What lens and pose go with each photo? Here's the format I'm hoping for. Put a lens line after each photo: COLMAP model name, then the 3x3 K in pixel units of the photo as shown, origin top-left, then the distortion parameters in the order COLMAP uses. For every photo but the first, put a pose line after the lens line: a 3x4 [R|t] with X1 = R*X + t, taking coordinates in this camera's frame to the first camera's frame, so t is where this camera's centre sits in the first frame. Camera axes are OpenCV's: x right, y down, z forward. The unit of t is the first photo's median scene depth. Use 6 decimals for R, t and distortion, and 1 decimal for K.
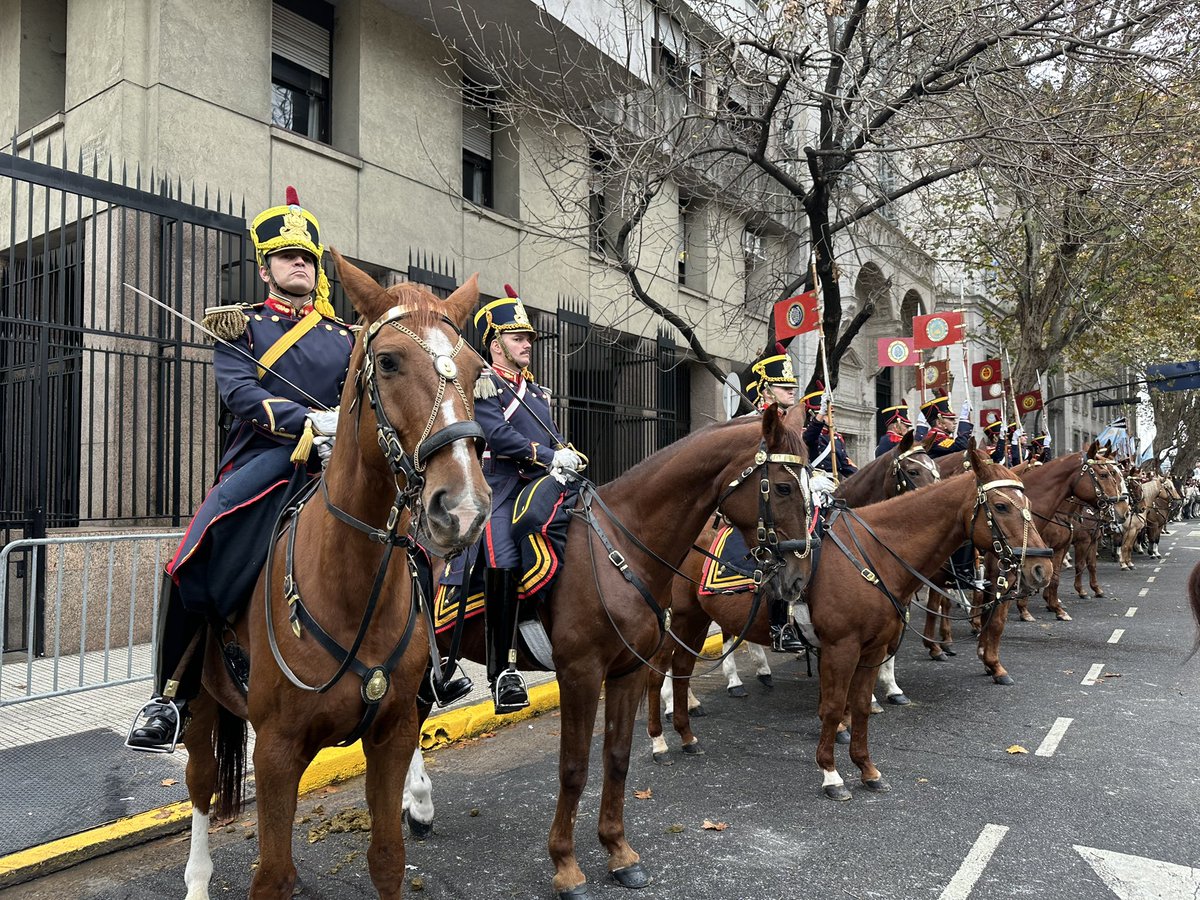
lens RADIAL K [[963.7, 0, 600.0], [0, 963.7, 450.0], [0, 0, 1]] dist [-0.009948, -0.010358]
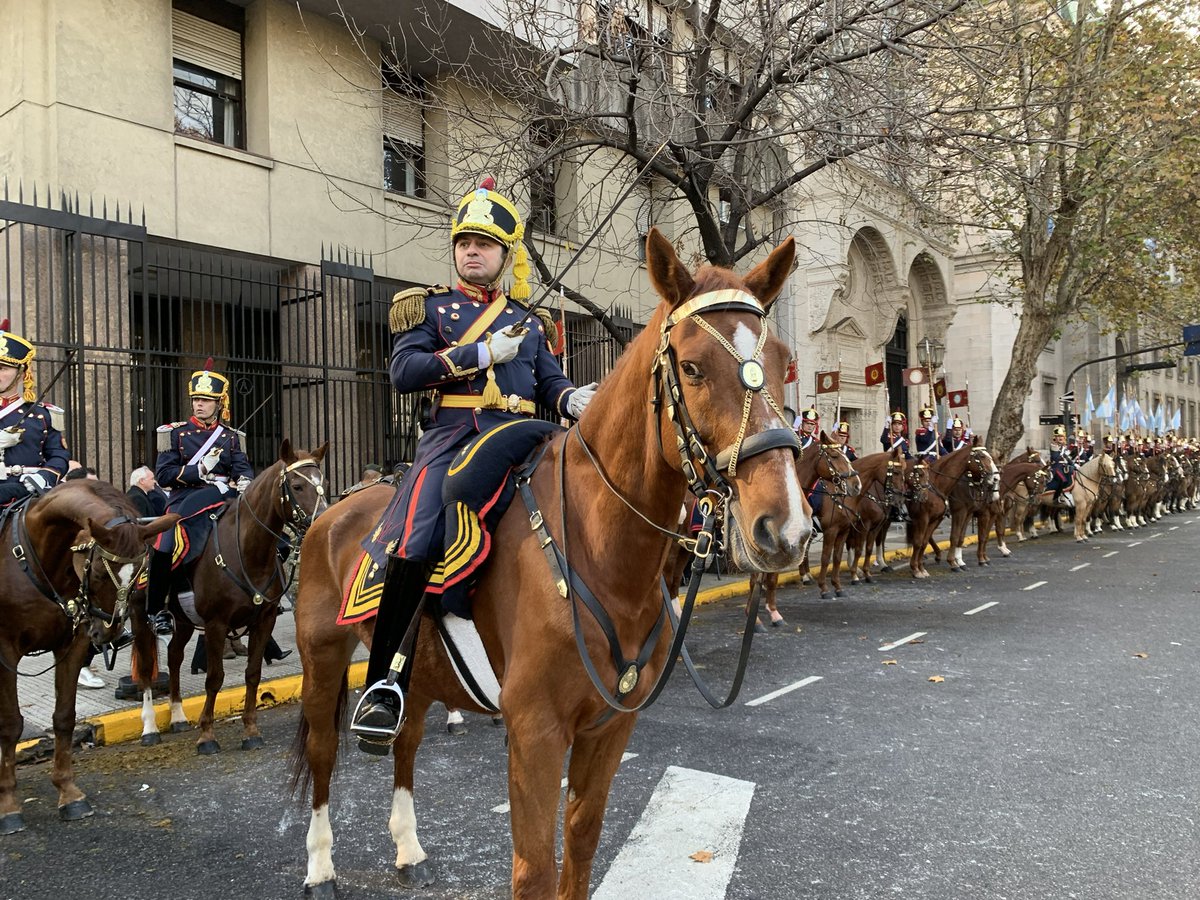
lens RADIAL K [[1039.0, 0, 600.0], [0, 1039.0, 450.0], [0, 0, 1]] dist [-0.008944, -0.000135]
pose [[0.998449, -0.022004, -0.051142, 0.153759], [0.023110, 0.999509, 0.021150, -0.006049], [0.050652, -0.022299, 0.998467, -0.099979]]
